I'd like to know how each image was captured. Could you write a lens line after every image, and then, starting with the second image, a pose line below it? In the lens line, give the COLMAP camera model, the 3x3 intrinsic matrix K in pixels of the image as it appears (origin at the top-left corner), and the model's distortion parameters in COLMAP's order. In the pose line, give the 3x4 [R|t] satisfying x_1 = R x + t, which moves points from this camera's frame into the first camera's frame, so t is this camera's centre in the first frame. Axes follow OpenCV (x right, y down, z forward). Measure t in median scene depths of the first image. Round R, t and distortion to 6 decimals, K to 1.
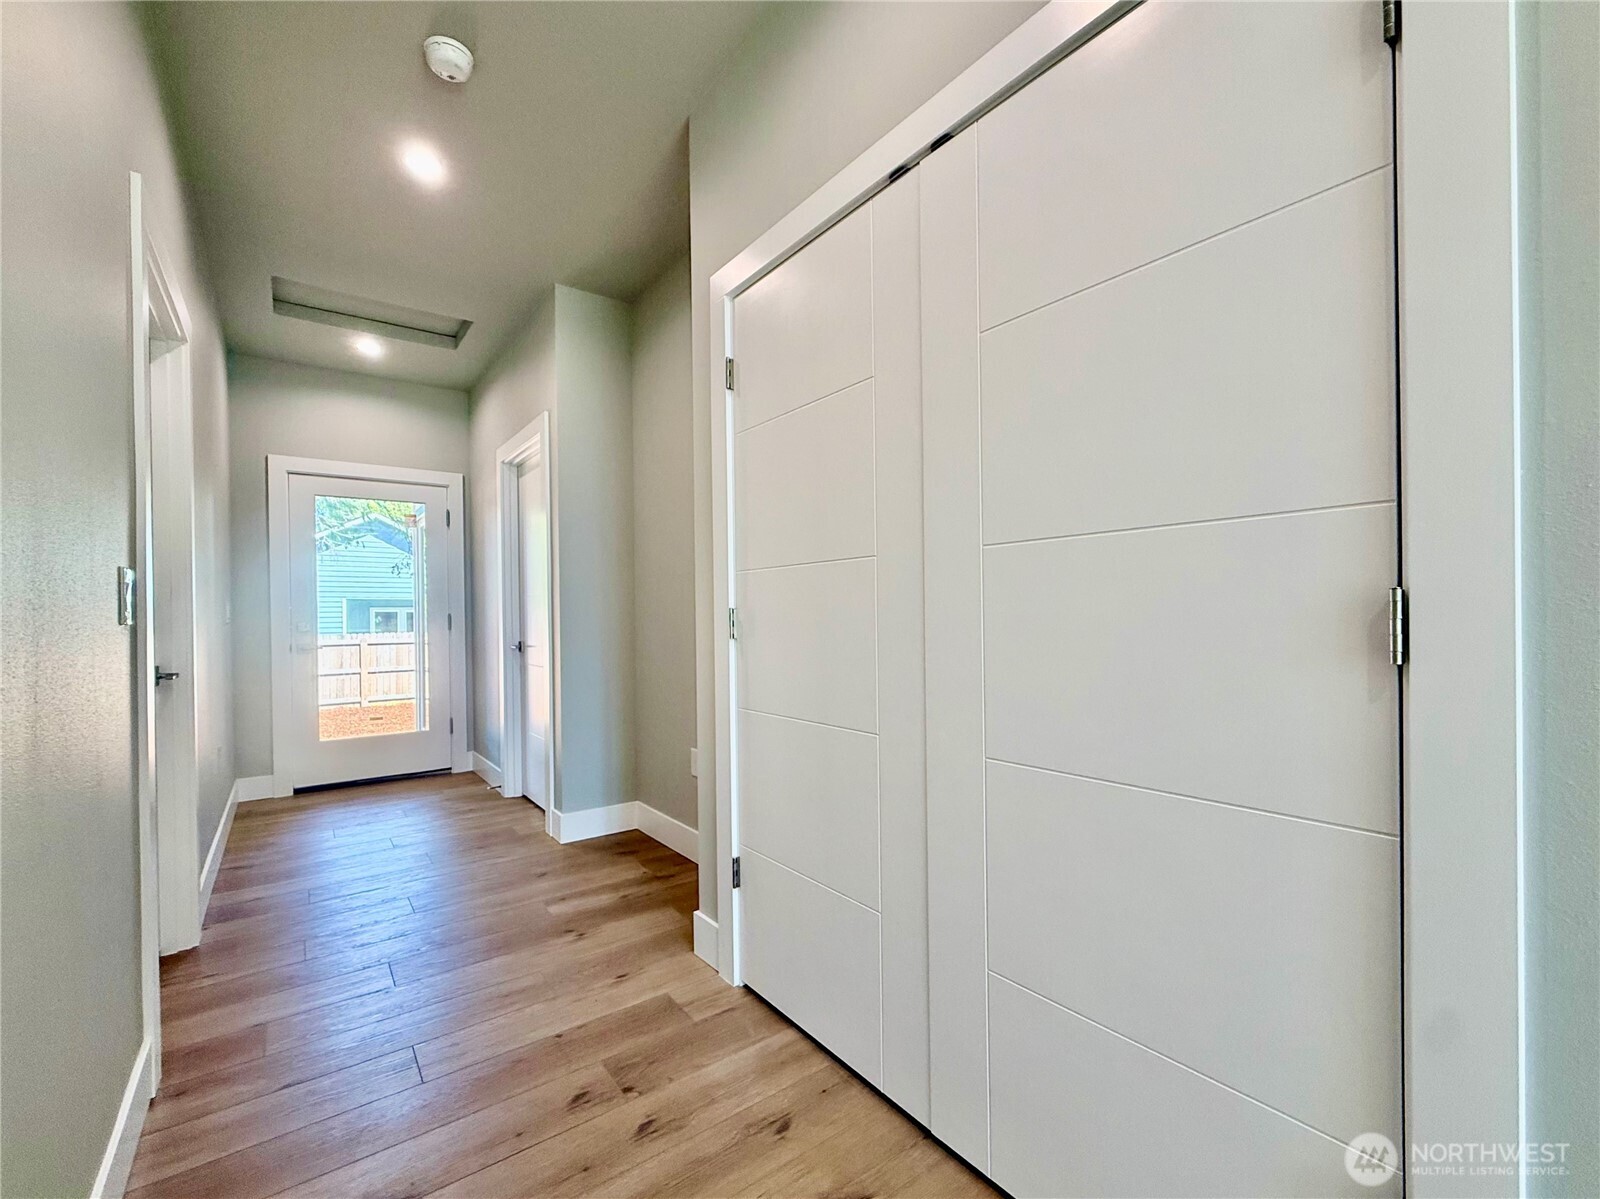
lens RADIAL K [[680.1, 0, 800.0], [0, 680.1, 619.3], [0, 0, 1]] dist [-0.000988, 0.000015]
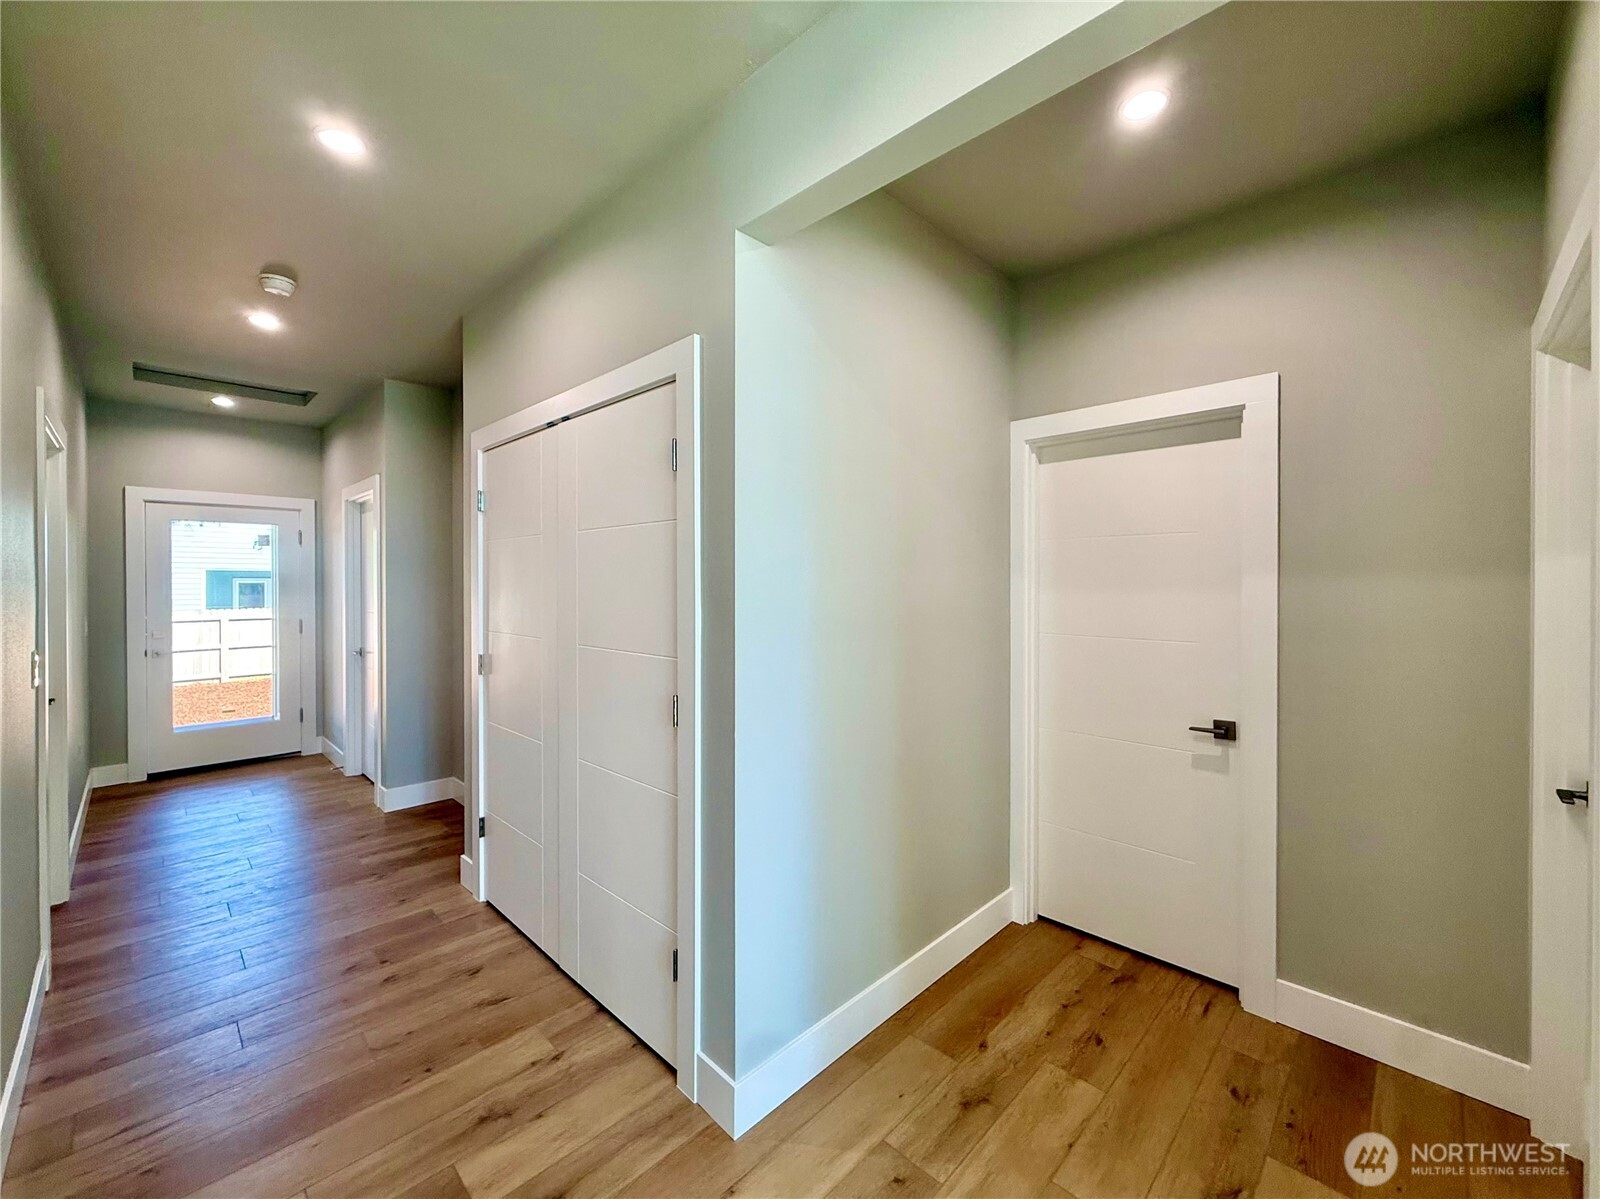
lens RADIAL K [[647.6, 0, 801.6], [0, 647.6, 585.9], [0, 0, 1]] dist [-0.000530, -0.000330]
pose [[0.988051, 0.010634, 0.153763, 0.251721], [-0.010964, 0.999939, 0.001299, -0.117791], [-0.153740, -0.002969, 0.988107, -0.357010]]
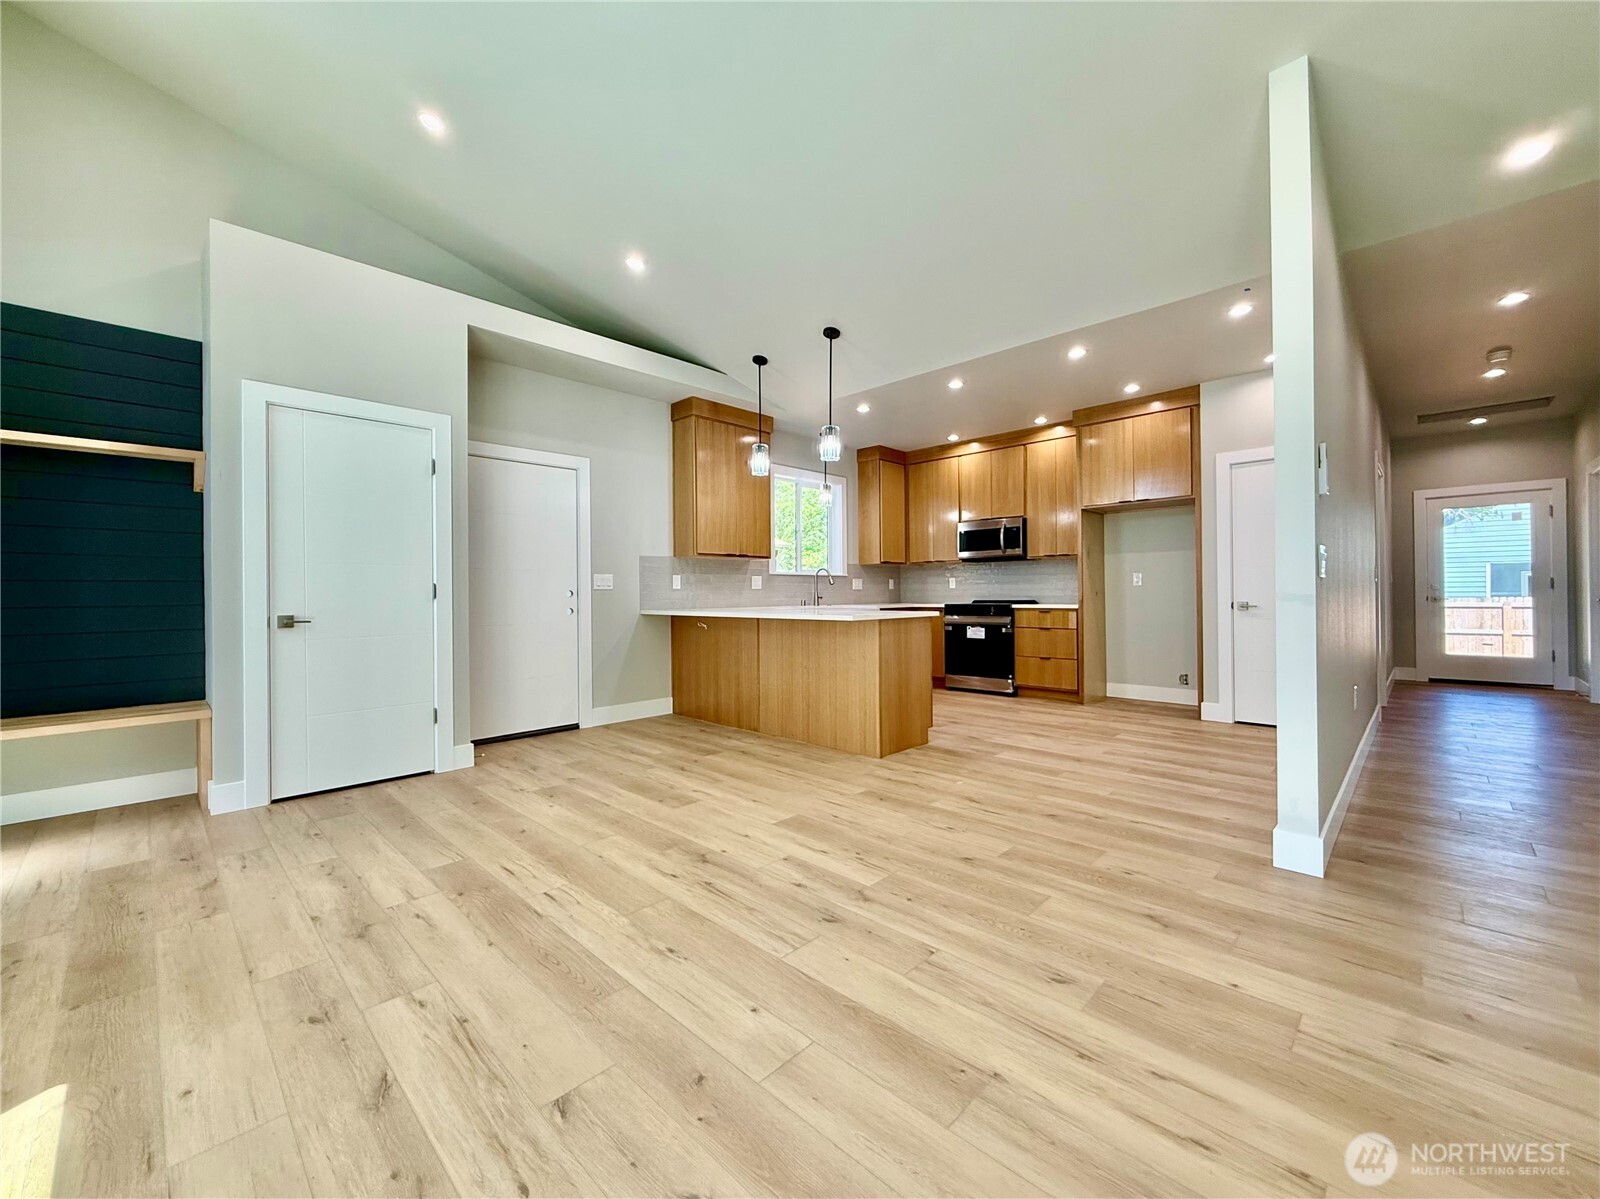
lens RADIAL K [[641.0, 0, 791.5], [0, 641.0, 597.4], [0, 0, 1]] dist [-0.000282, 0.000111]
pose [[0.143934, 0.010471, -0.989532, 0.901672], [0.008349, 0.999896, 0.011796, 0.004904], [0.989552, -0.009960, 0.143831, -1.192324]]
